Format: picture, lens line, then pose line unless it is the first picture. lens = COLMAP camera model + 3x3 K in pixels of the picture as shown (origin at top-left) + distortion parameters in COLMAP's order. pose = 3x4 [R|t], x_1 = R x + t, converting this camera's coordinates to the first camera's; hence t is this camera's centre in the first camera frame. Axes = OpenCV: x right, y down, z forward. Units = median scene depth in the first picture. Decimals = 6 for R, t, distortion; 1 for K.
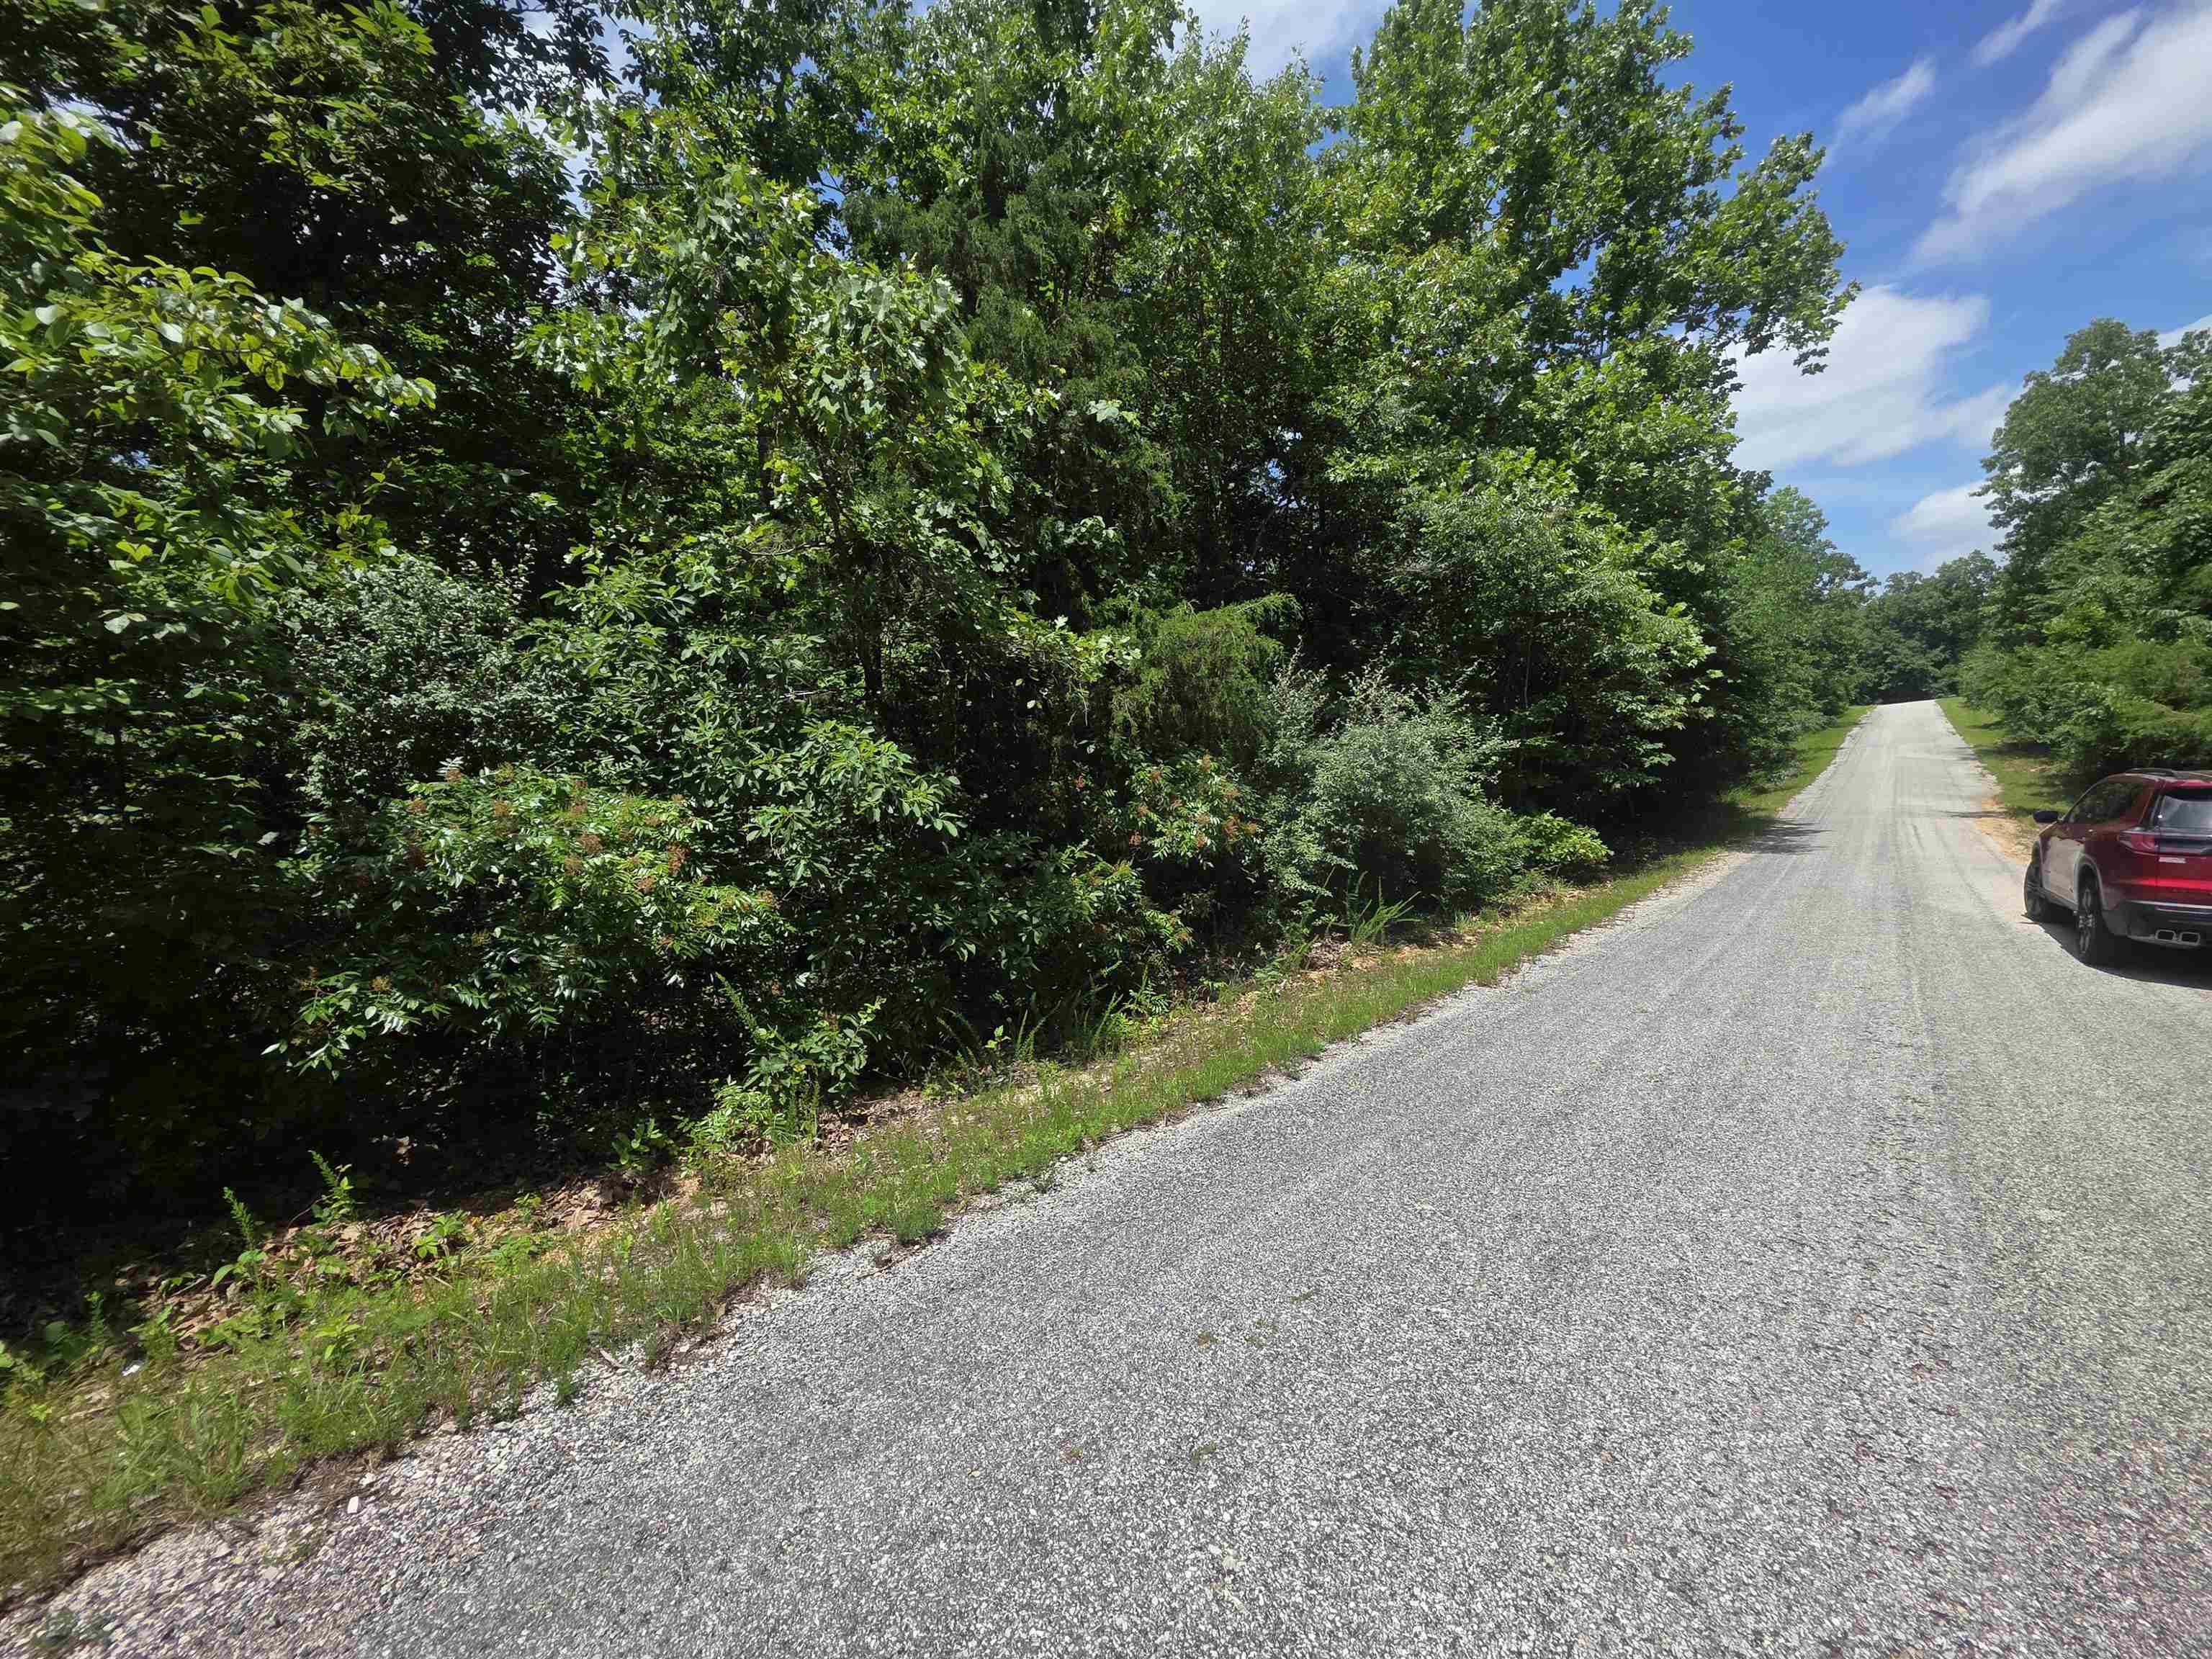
lens RADIAL K [[882.3, 0, 1094.3], [0, 882.3, 840.8], [0, 0, 1]] dist [0.001571, -0.001457]
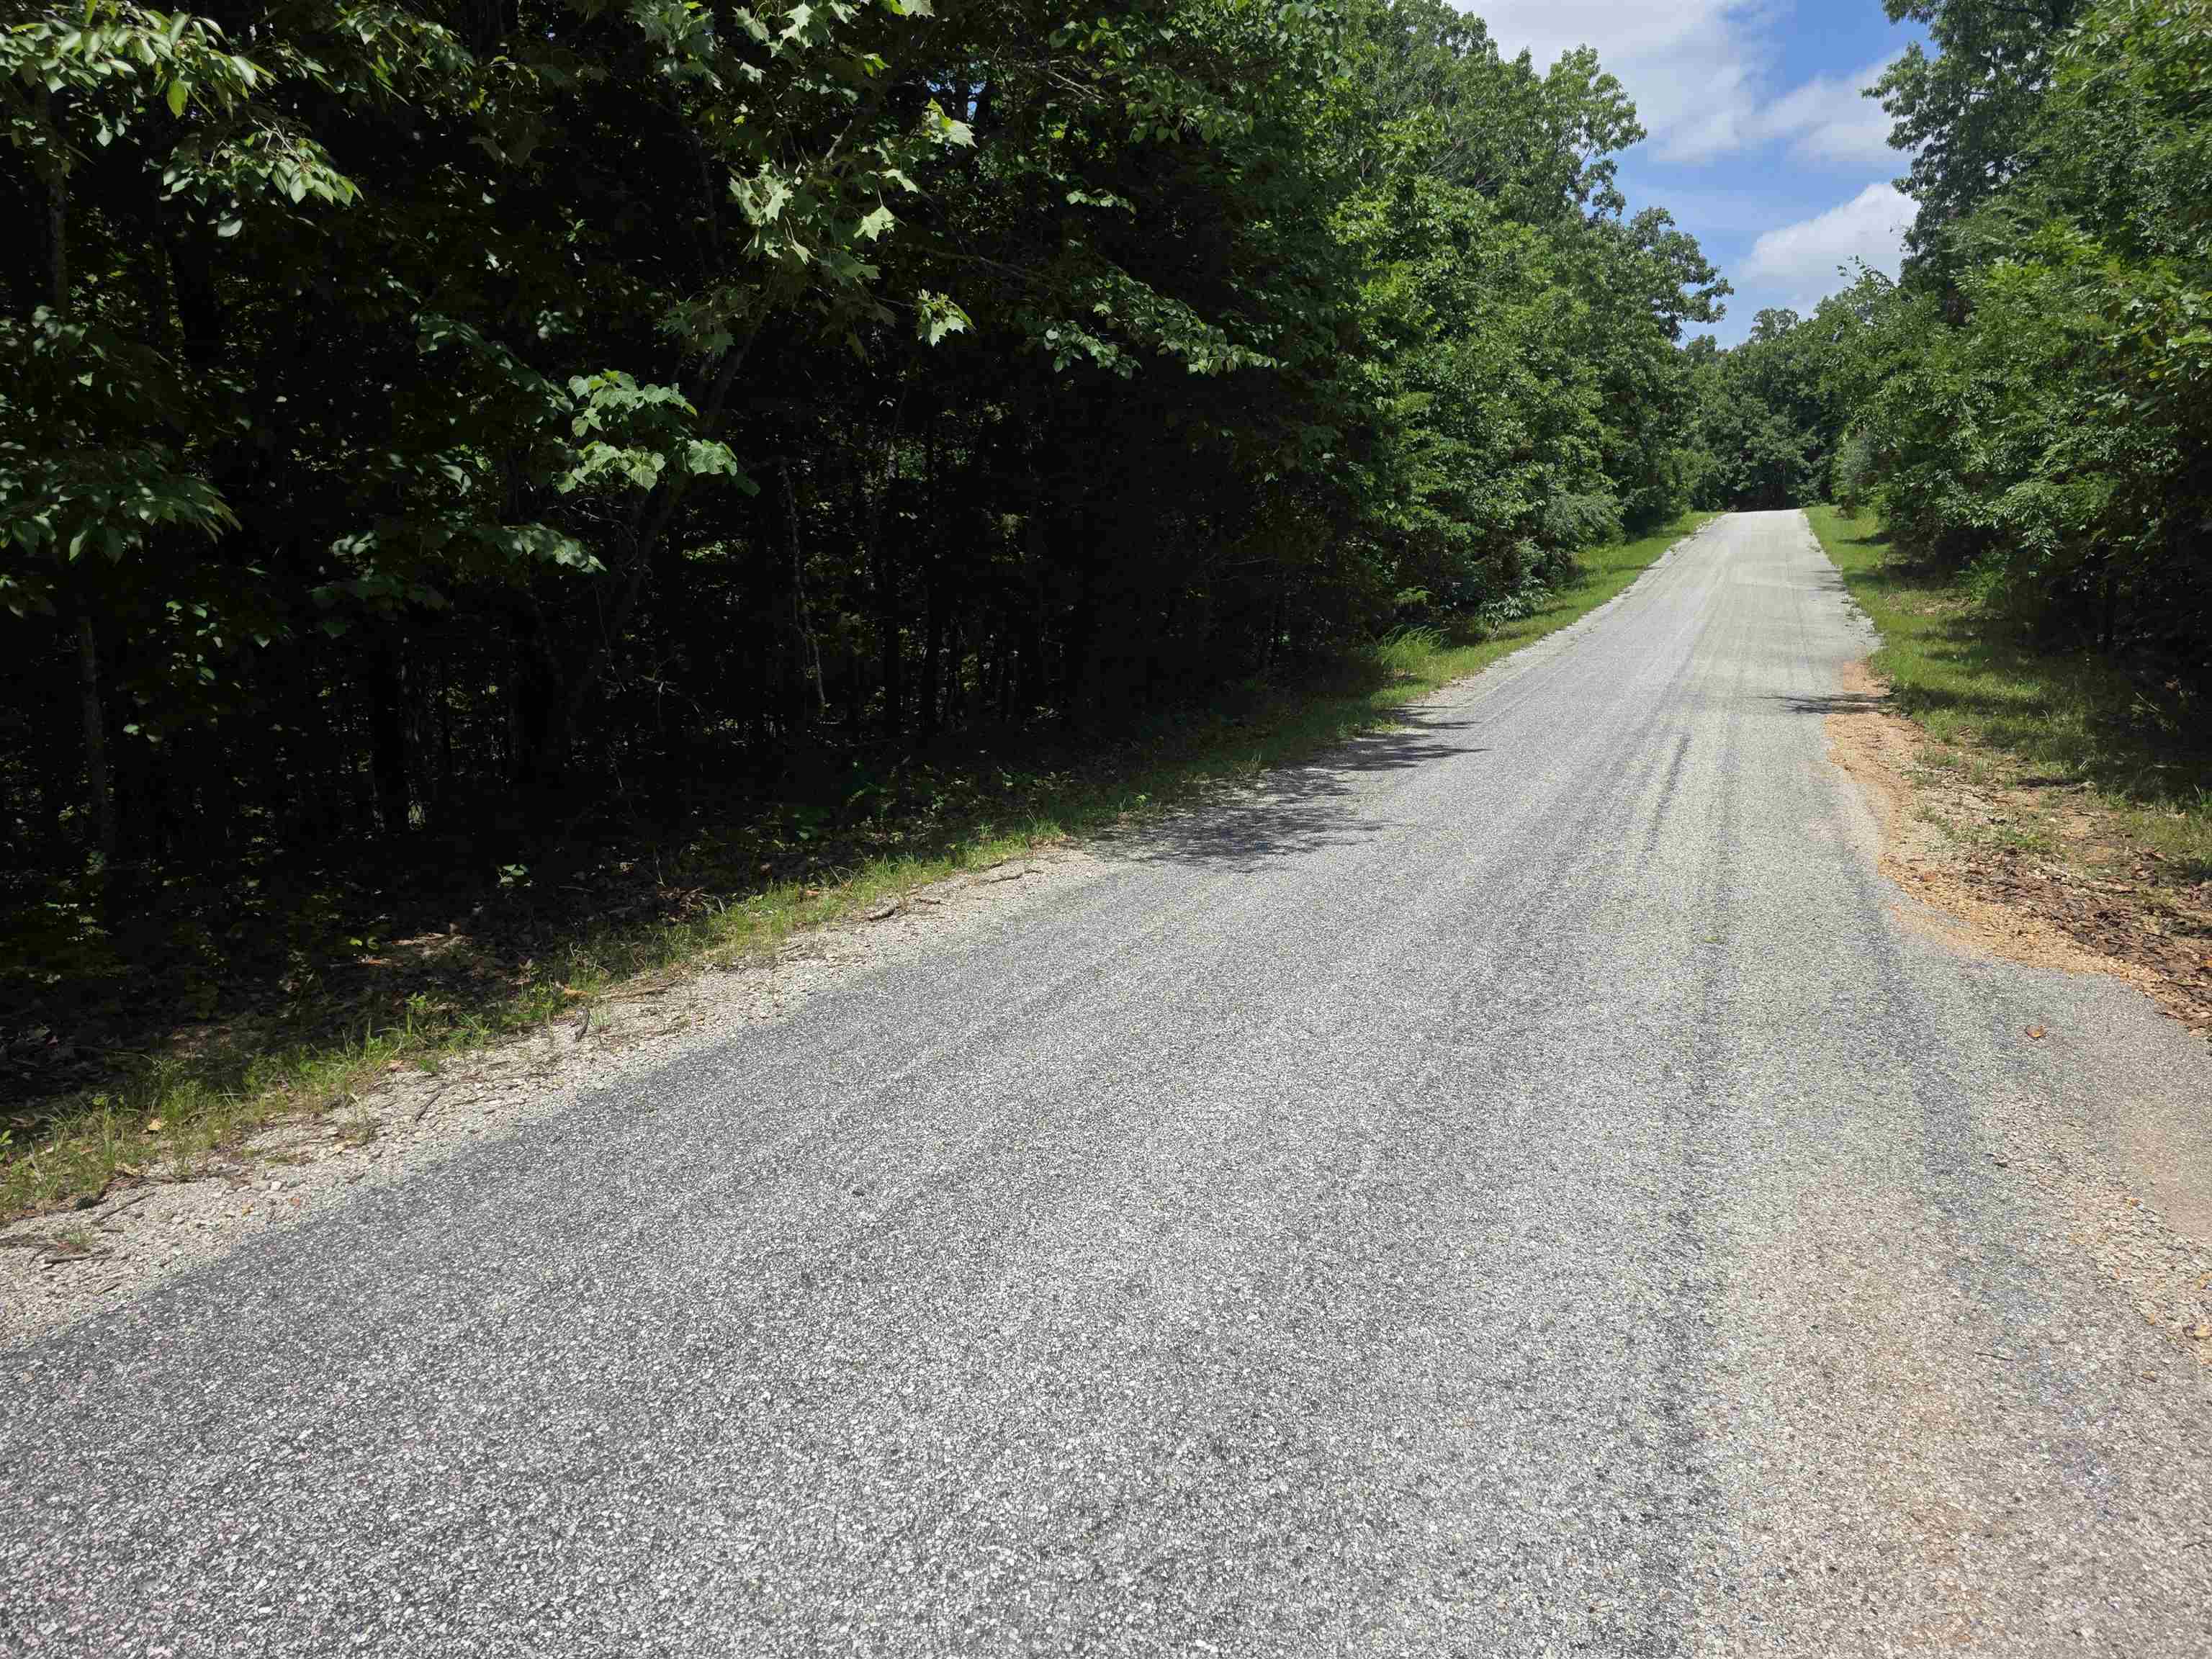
lens RADIAL K [[1467.1, 0, 1103.4], [0, 1467.1, 840.0], [0, 0, 1]] dist [0.009530, 0.001585]
pose [[0.949419, -0.020270, 0.313357, 0.242078], [-0.006519, 0.996427, 0.084206, -0.011439], [-0.313944, -0.081989, 0.945895, 0.237551]]
